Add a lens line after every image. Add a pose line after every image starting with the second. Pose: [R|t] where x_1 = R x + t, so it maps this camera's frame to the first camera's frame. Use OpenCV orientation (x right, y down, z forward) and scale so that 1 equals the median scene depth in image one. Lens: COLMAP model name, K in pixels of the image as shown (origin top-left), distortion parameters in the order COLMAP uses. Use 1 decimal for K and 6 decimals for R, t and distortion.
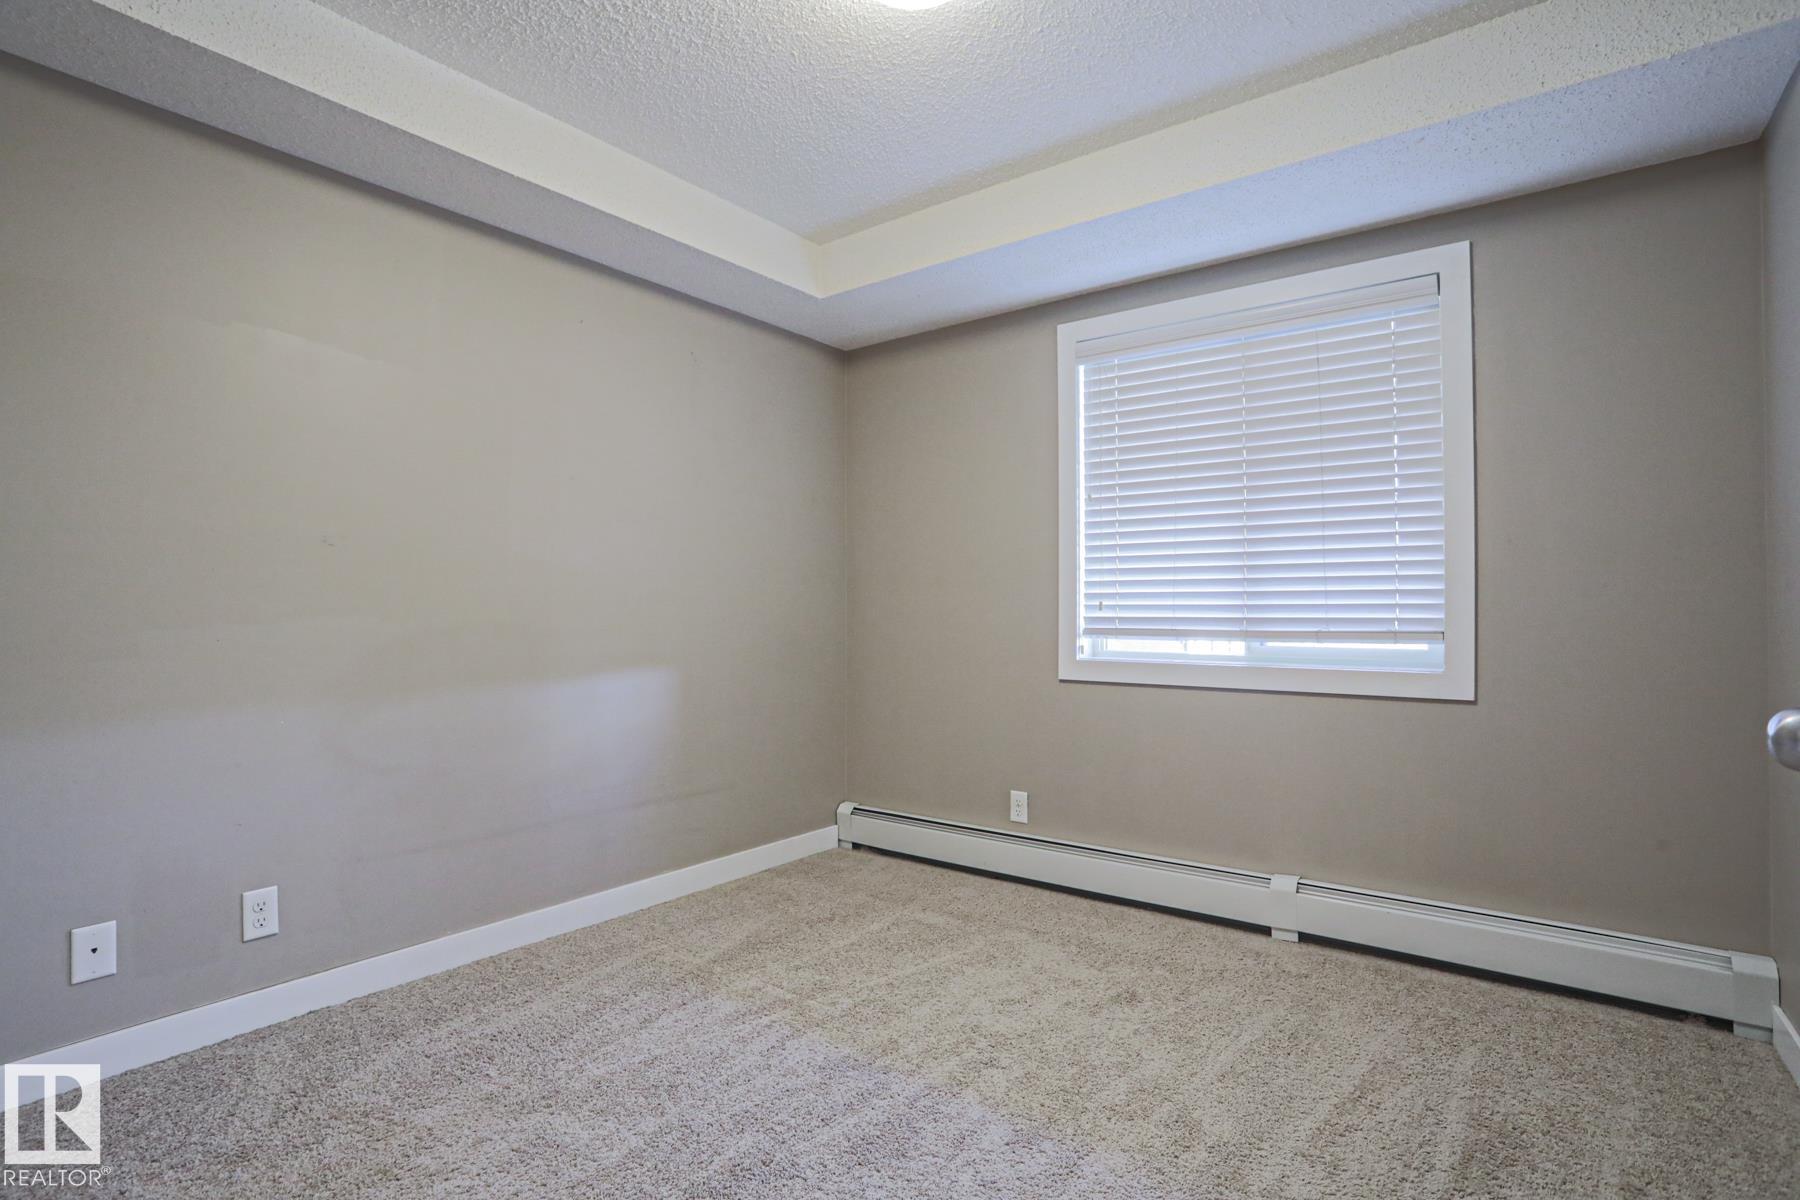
lens RADIAL K [[873.6, 0, 904.2], [0, 873.6, 597.8], [0, 0, 1]] dist [-0.051929, 0.014308]
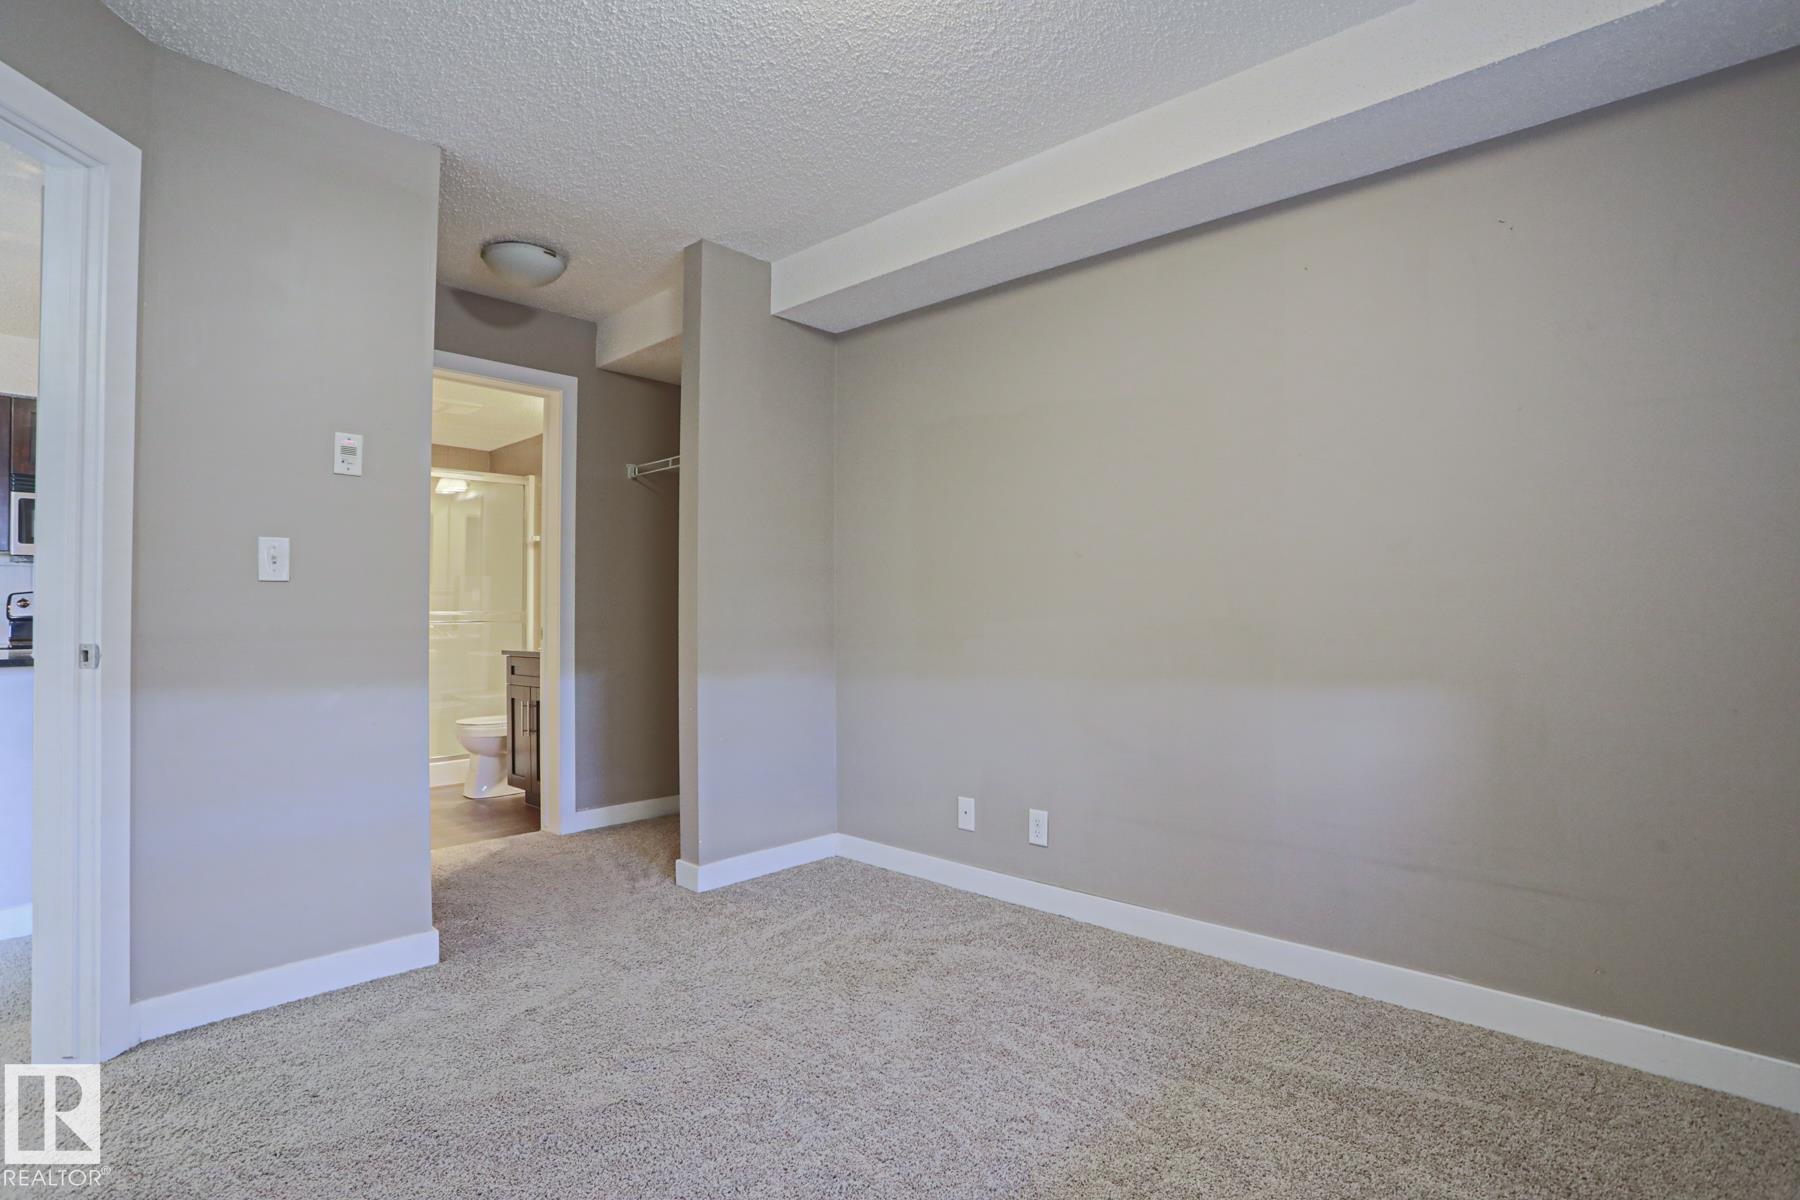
lens RADIAL K [[873.6, 0, 900.3], [0, 873.6, 606.0], [0, 0, 1]] dist [-0.051929, 0.014308]
pose [[-0.113089, -0.008817, -0.993546, 0.571768], [0.017162, 0.999794, -0.010825, 0.015781], [0.993437, -0.018275, -0.112915, 0.779544]]
